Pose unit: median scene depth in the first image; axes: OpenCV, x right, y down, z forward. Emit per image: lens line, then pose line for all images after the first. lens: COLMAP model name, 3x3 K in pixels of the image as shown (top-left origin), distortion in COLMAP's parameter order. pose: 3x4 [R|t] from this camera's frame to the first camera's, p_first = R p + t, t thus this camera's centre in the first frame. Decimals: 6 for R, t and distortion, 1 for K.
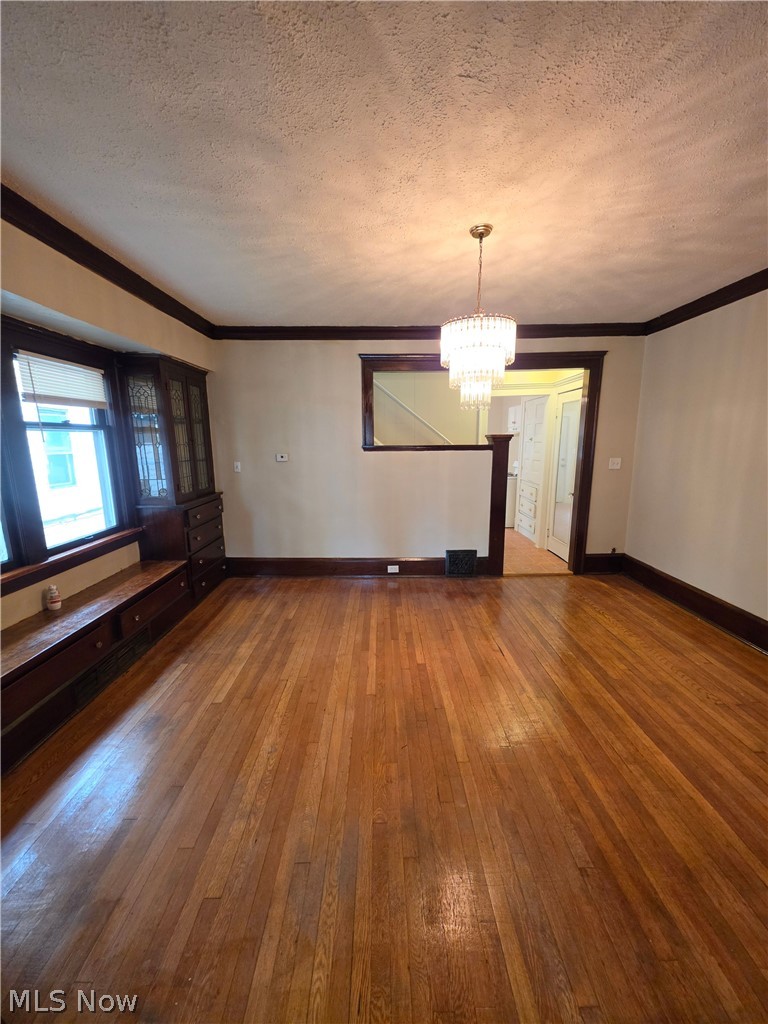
lens RADIAL K [[411.4, 0, 387.8], [0, 411.4, 516.8], [0, 0, 1]] dist [0.018458, -0.011851]
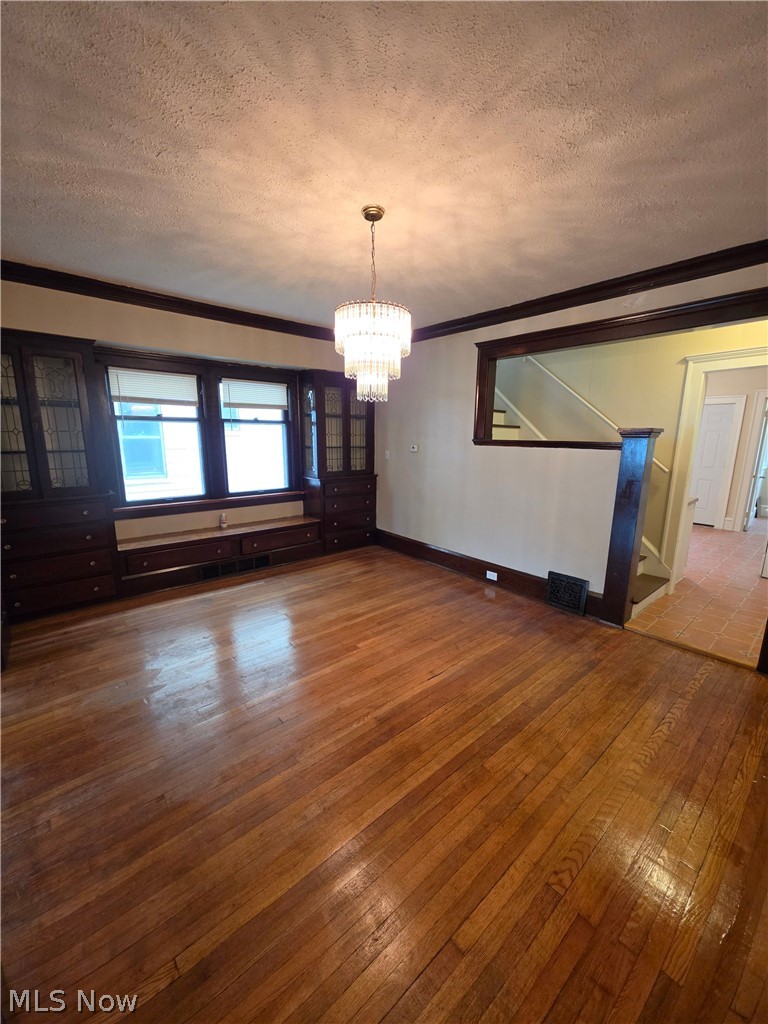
lens RADIAL K [[402.4, 0, 363.7], [0, 402.4, 514.4], [0, 0, 1]] dist [0.018272, -0.009942]
pose [[0.639836, 0.166124, -0.750342, 0.737940], [-0.157106, 0.984012, 0.083890, -0.056506], [0.752282, 0.064207, 0.655706, 0.295498]]
